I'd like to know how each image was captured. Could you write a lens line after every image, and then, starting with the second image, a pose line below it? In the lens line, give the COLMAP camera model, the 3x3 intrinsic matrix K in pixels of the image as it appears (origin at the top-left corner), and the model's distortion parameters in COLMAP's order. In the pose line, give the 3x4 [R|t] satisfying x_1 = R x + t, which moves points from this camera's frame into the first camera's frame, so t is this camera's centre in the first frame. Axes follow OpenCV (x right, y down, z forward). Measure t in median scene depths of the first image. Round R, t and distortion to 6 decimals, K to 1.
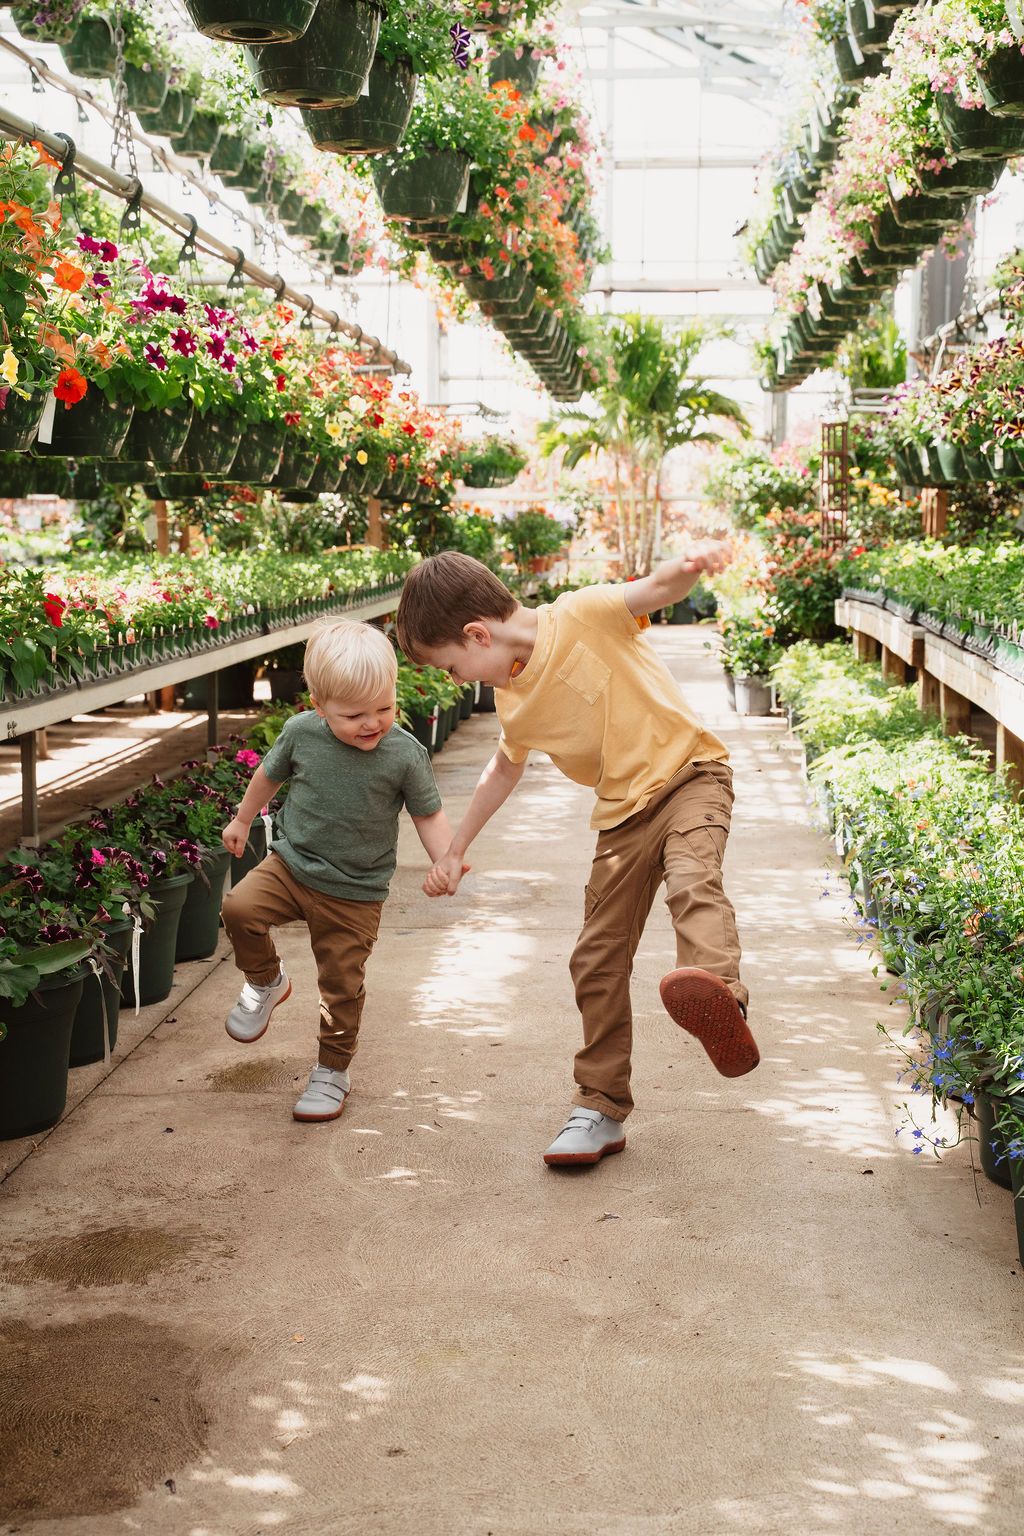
lens RADIAL K [[1983.5, 0, 512.0], [0, 1983.5, 768.0], [0, 0, 1]] dist [0.034180, 0.016468]
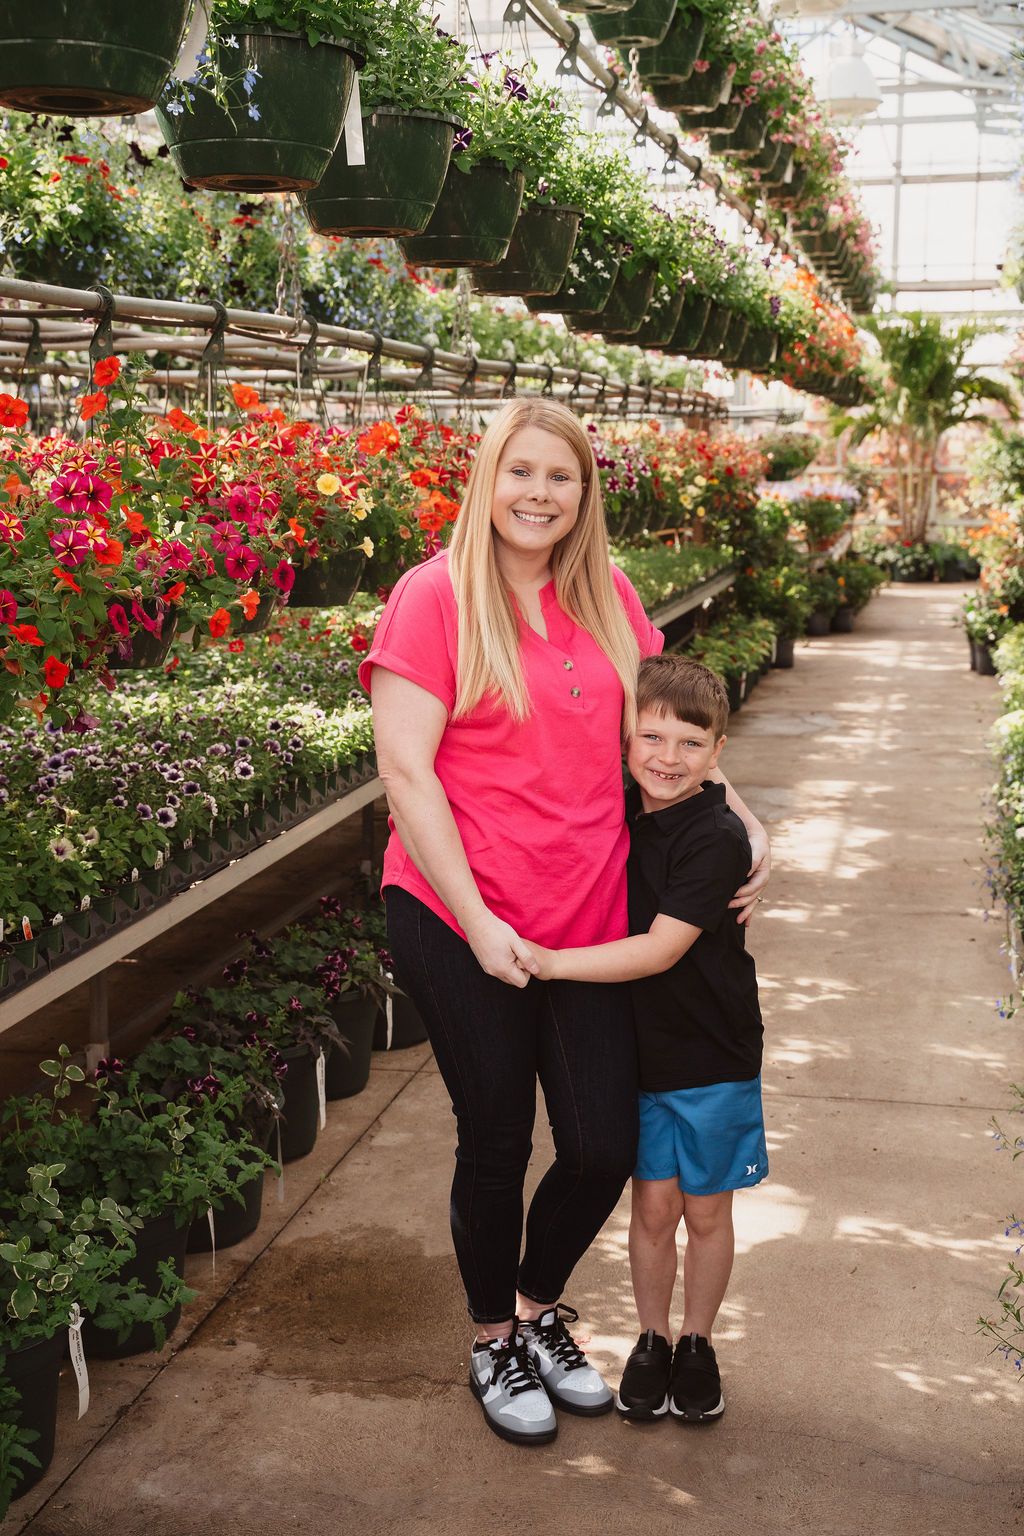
lens RADIAL K [[1987.2, 0, 512.0], [0, 1987.2, 768.0], [0, 0, 1]] dist [0.026046, 0.021096]
pose [[0.989353, 0.021796, -0.143897, 0.001915], [-0.016055, 0.999033, 0.040937, -0.010442], [0.144650, -0.038190, 0.988746, -0.253216]]
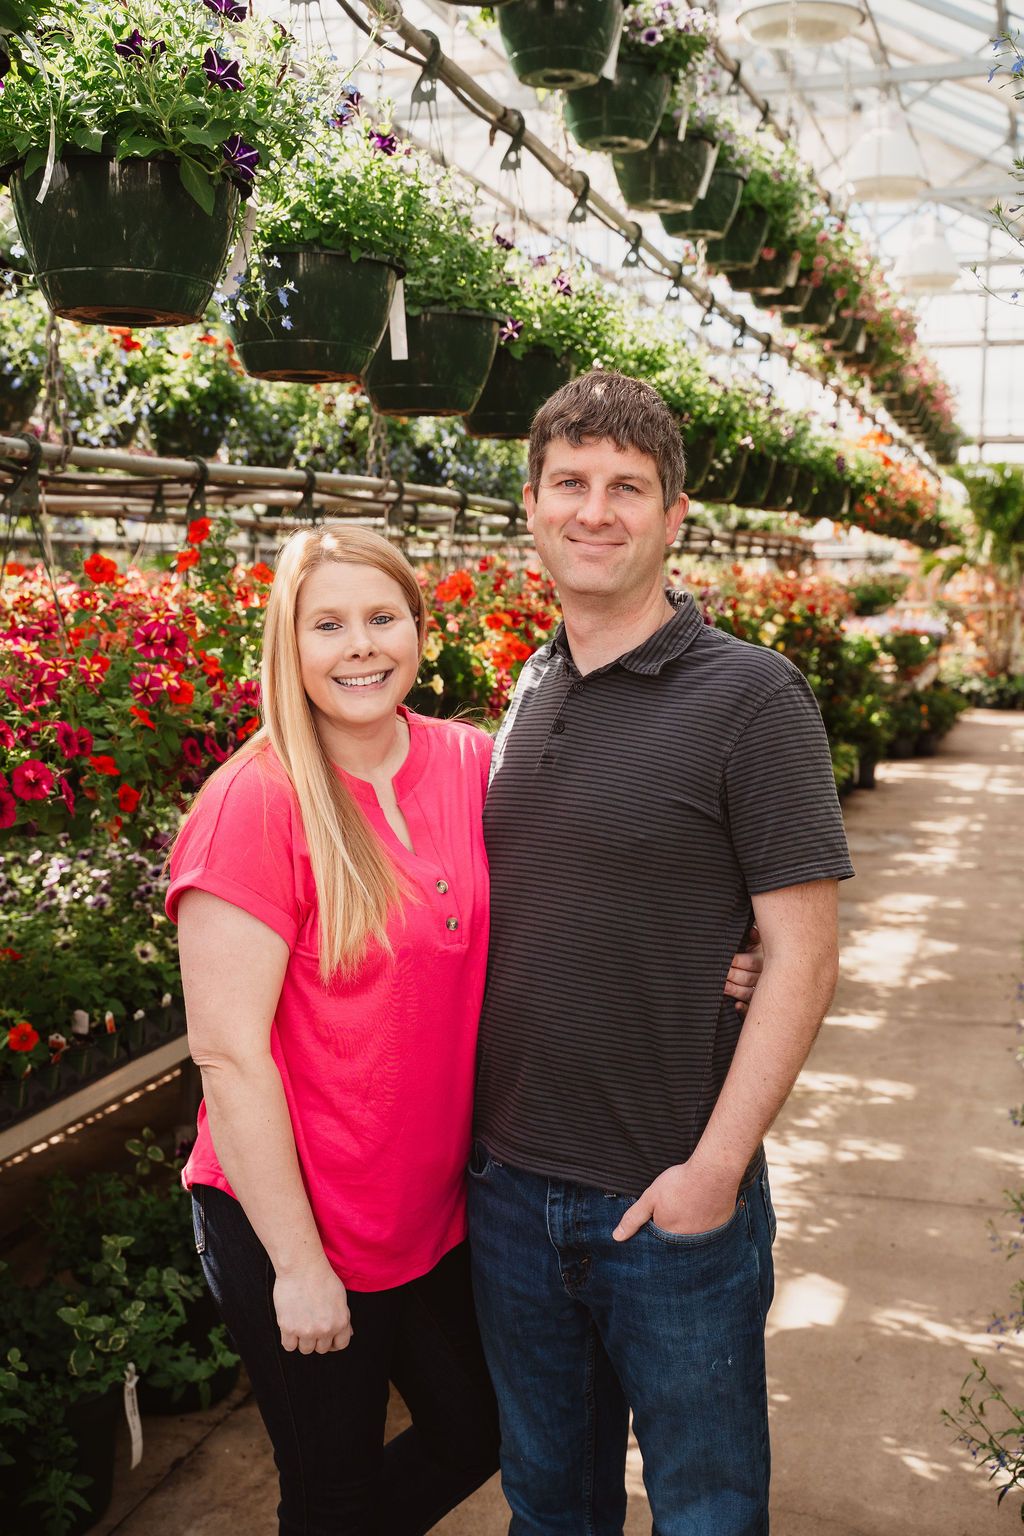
lens RADIAL K [[1829.9, 0, 512.0], [0, 1829.9, 768.0], [0, 0, 1]] dist [-0.020161, 0.084661]
pose [[0.976379, 0.028999, -0.214109, 0.016894], [-0.032647, 0.999375, -0.013520, -0.013658], [0.213583, 0.020191, 0.976716, -0.256599]]
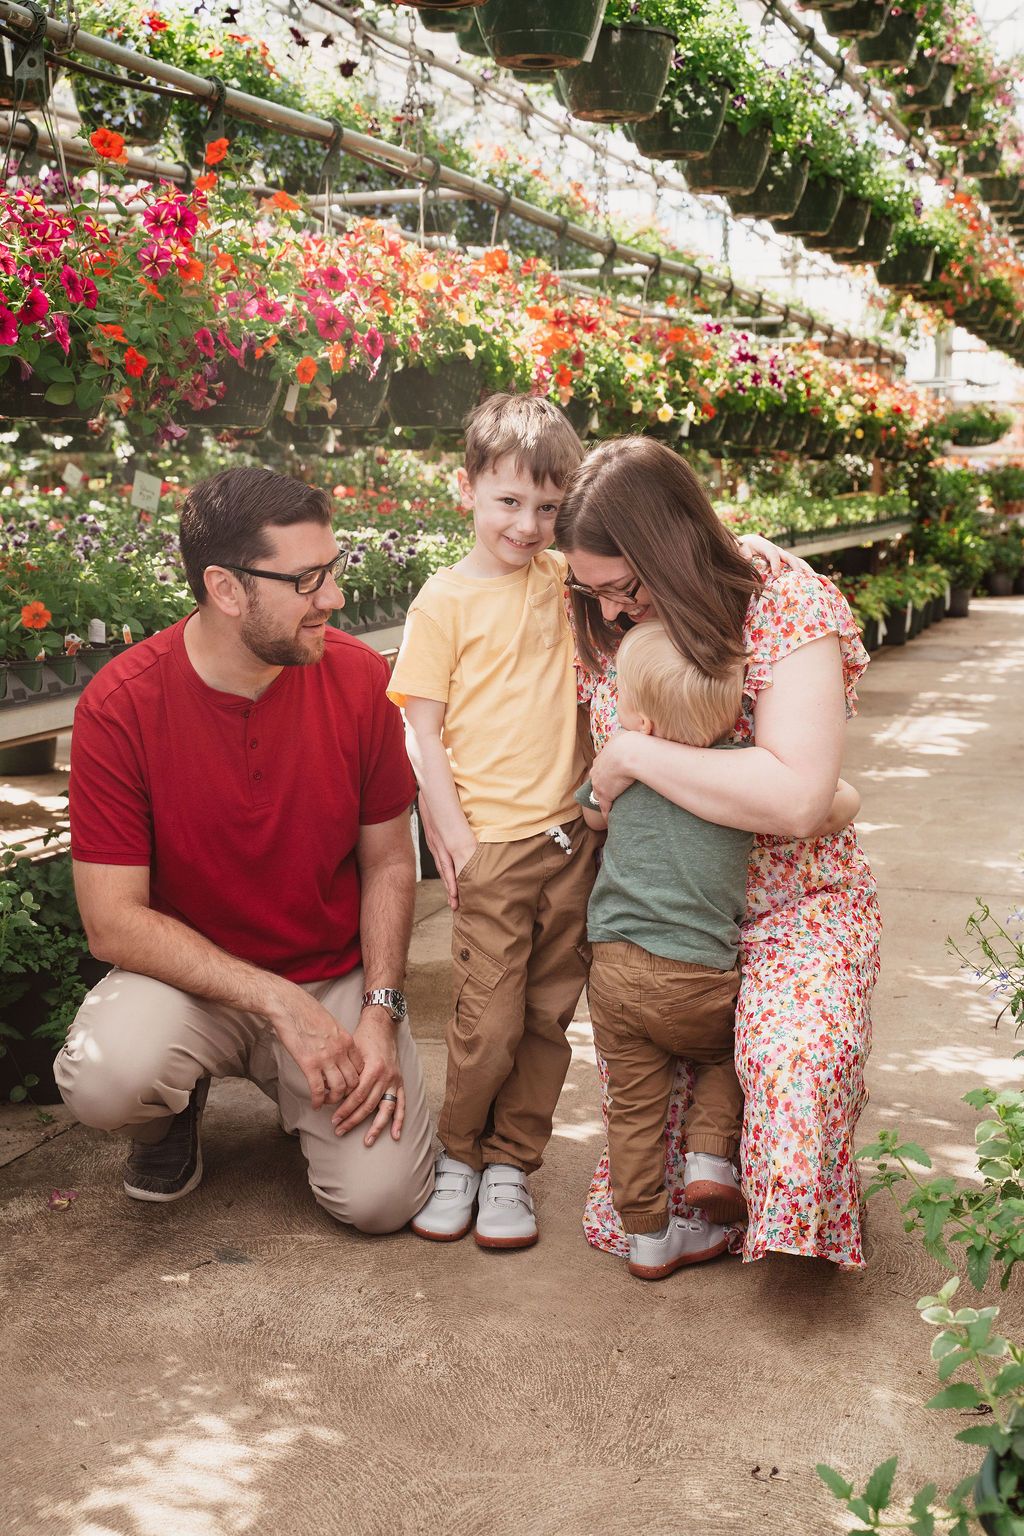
lens RADIAL K [[1936.9, 0, 512.0], [0, 1936.9, 768.0], [0, 0, 1]] dist [0.028601, 0.064842]
pose [[0.965425, 0.042068, -0.257264, 0.031191], [-0.034800, 0.998858, 0.032740, 0.031643], [0.258347, -0.022655, 0.965786, -0.265921]]
